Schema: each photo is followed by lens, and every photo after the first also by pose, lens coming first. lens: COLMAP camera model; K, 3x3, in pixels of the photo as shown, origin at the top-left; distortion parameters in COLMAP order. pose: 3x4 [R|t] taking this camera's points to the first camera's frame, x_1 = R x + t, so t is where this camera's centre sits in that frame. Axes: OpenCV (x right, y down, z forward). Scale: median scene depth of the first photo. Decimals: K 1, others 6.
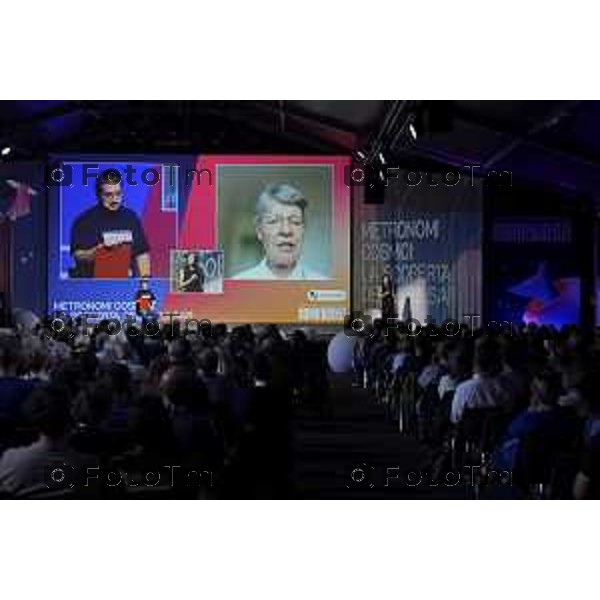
lens RADIAL K [[1174.1, 0, 300.0], [0, 1174.1, 300.0], [0, 0, 1]] dist [-0.051665, -0.045463]
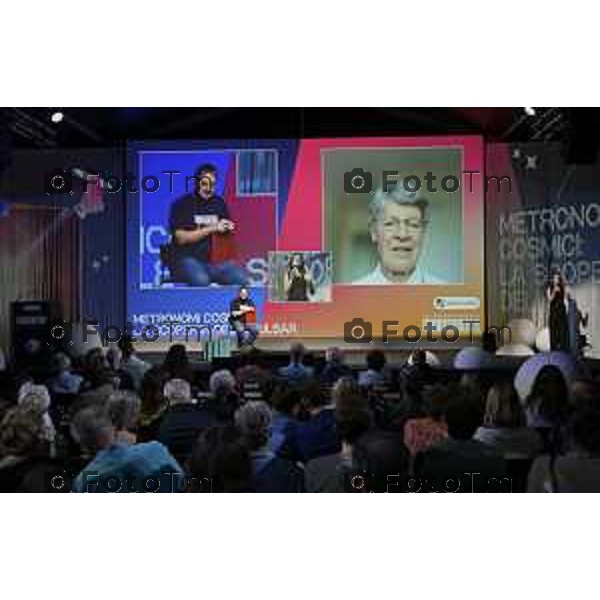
lens RADIAL K [[675.3, 0, 301.2], [0, 675.3, 309.8], [0, 0, 1]] dist [0.001819, 0.007226]
pose [[0.992344, -0.008139, -0.123234, -0.028155], [0.008887, 0.999945, 0.005524, -0.003145], [0.123182, -0.006577, 0.992362, 0.522062]]
